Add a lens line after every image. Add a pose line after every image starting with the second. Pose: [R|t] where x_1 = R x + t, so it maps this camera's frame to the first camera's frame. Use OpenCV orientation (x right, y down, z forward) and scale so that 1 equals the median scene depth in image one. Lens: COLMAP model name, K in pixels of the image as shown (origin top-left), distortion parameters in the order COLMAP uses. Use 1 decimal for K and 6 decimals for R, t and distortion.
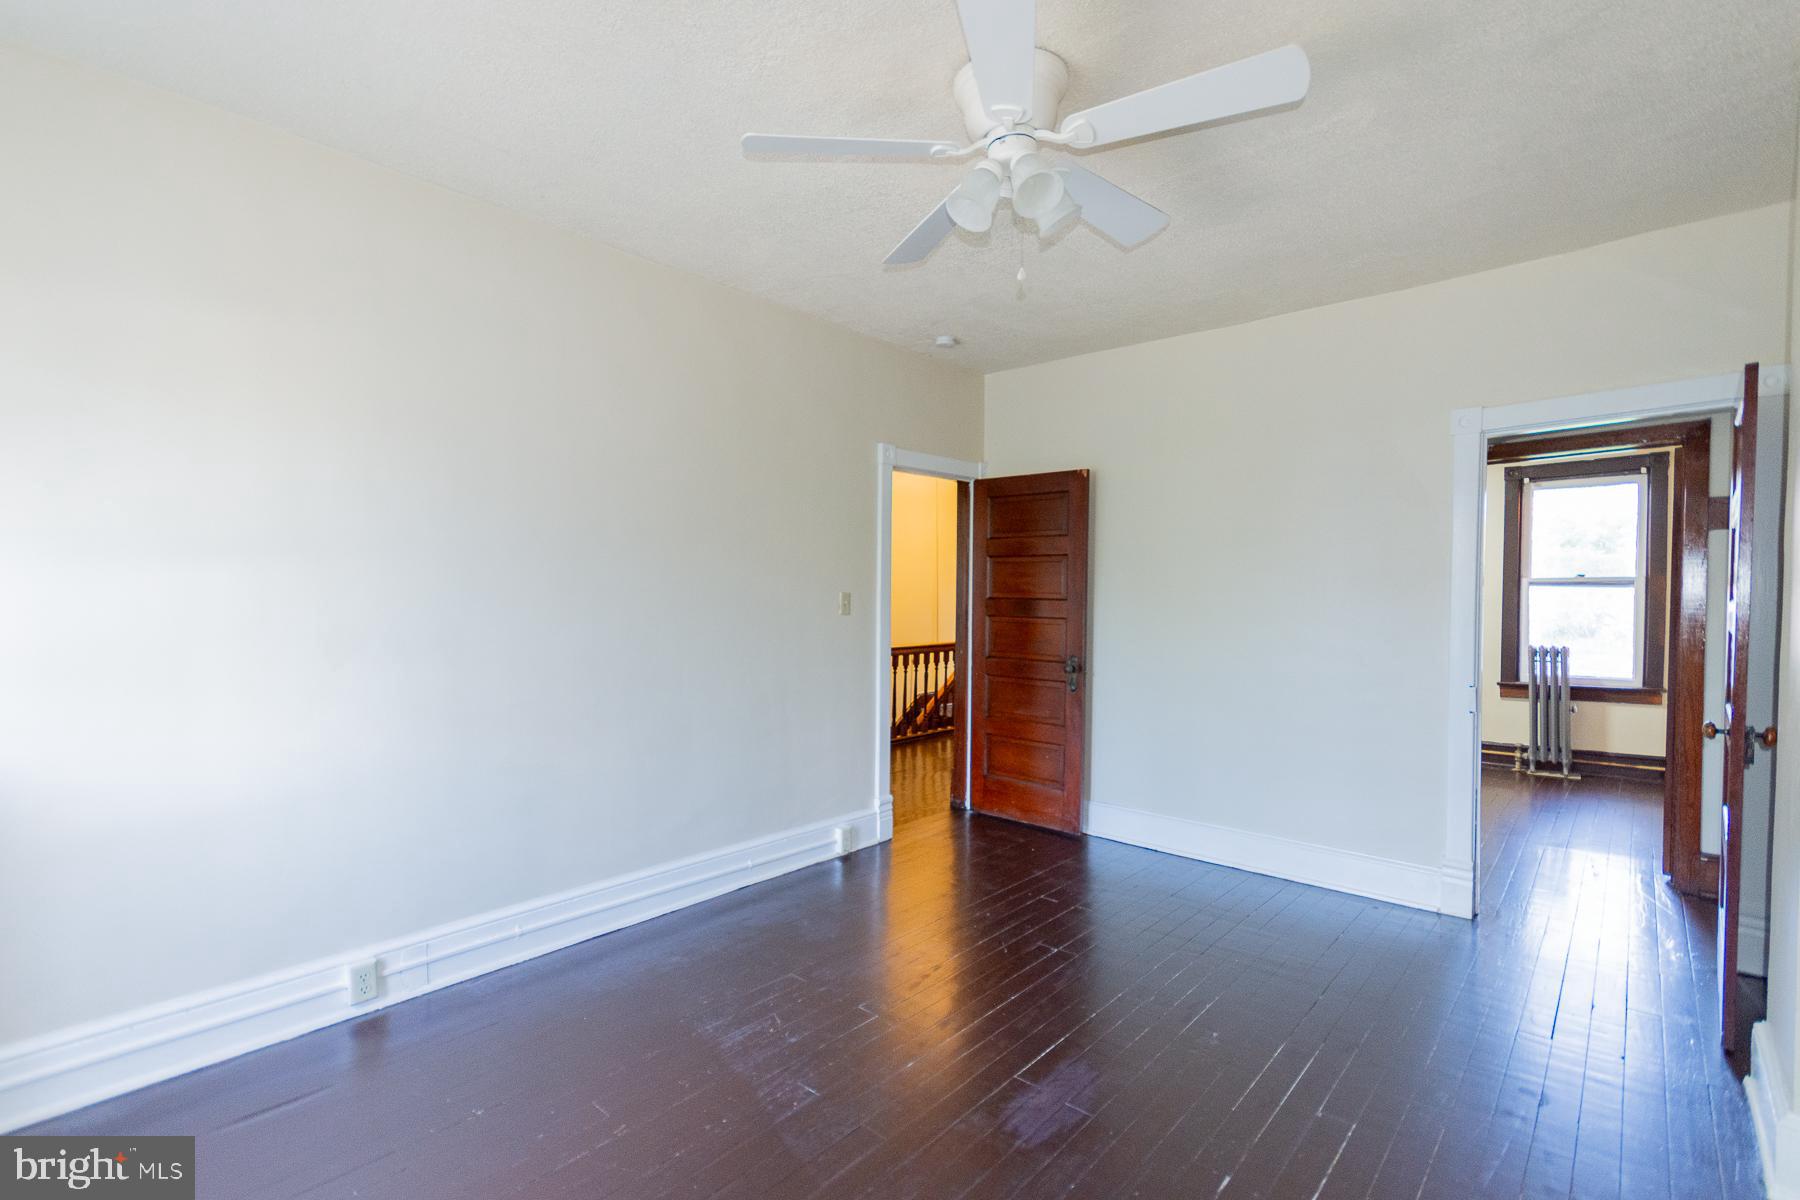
lens RADIAL K [[806.9, 0, 903.5], [0, 806.9, 593.9], [0, 0, 1]] dist [0.003834, -0.000858]
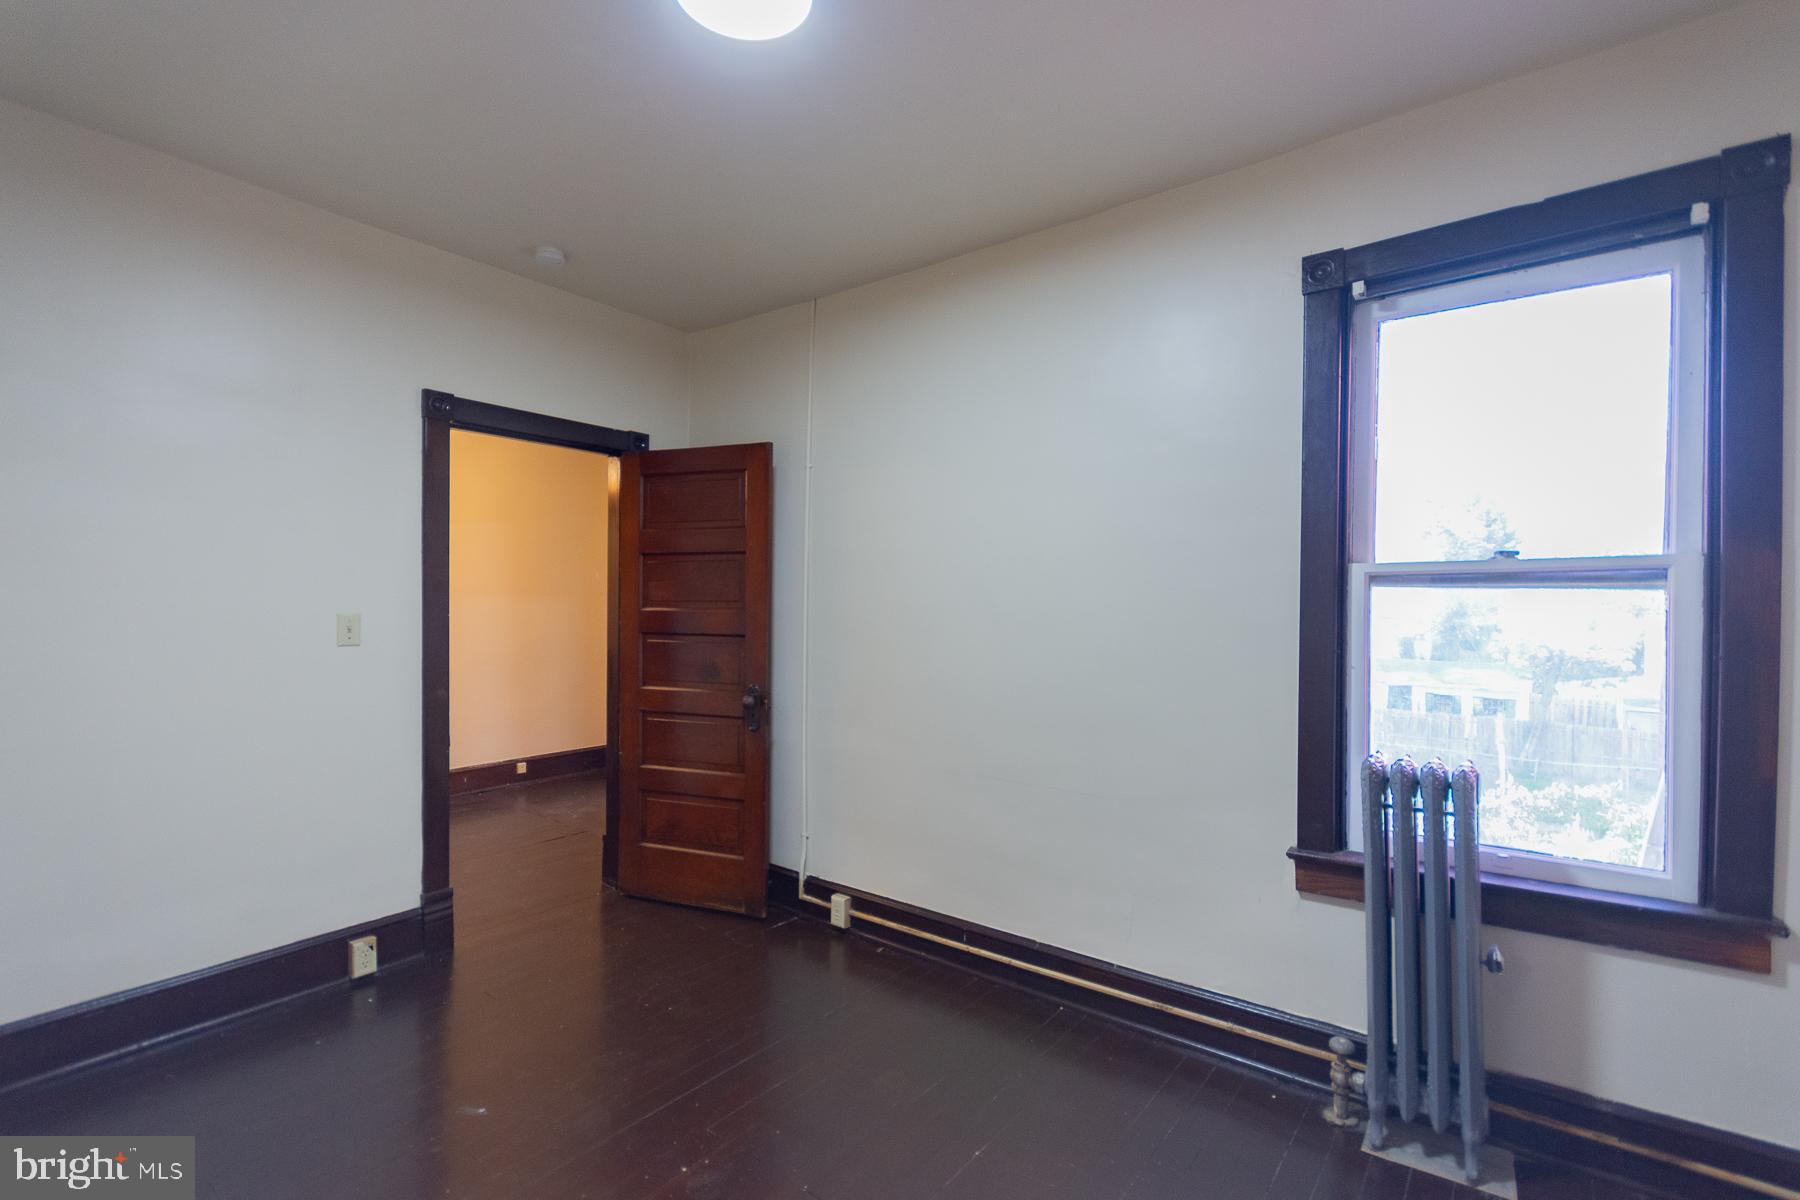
lens RADIAL K [[806.9, 0, 887.6], [0, 806.9, 582.8], [0, 0, 1]] dist [0.003834, -0.000858]
pose [[0.997678, -0.006515, 0.067796, 0.548000], [0.006701, 0.999974, -0.002510, -0.011602], [-0.067778, 0.002958, 0.997696, 0.670859]]
